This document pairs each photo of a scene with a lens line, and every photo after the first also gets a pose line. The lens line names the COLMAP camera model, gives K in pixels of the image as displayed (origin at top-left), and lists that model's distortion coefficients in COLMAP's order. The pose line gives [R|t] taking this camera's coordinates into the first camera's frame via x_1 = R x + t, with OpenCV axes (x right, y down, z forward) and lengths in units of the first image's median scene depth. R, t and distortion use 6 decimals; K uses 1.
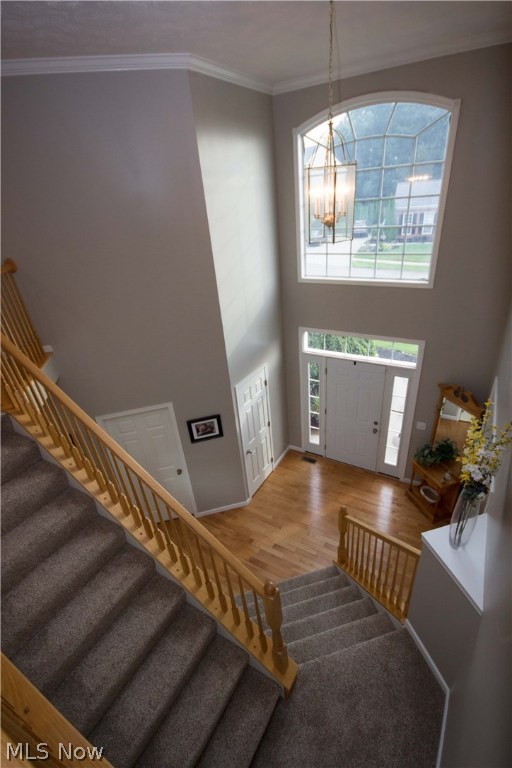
lens RADIAL K [[358.3, 0, 256.0], [0, 358.3, 384.0], [0, 0, 1]] dist [-0.000240, -0.000345]
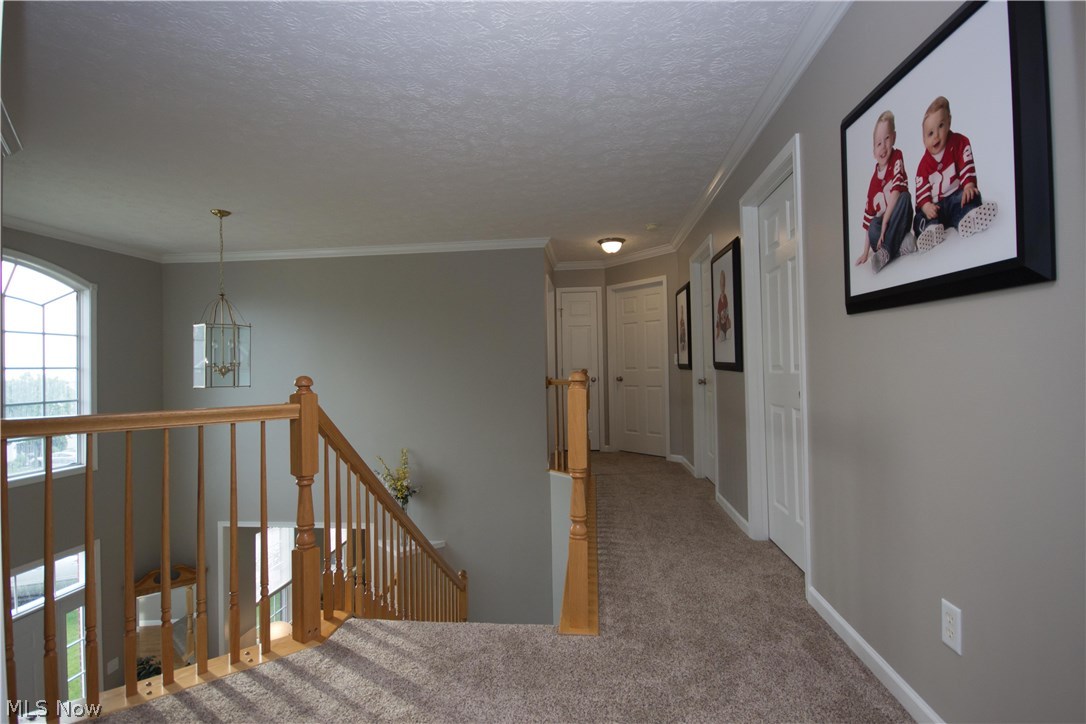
lens RADIAL K [[506.7, 0, 546.2], [0, 506.7, 369.1], [0, 0, 1]] dist [-0.000240, -0.000345]
pose [[-0.427918, 0.101984, 0.898045, -0.903816], [0.497511, 0.856112, 0.139842, -0.095946], [-0.754565, 0.506628, -0.417084, 0.523091]]
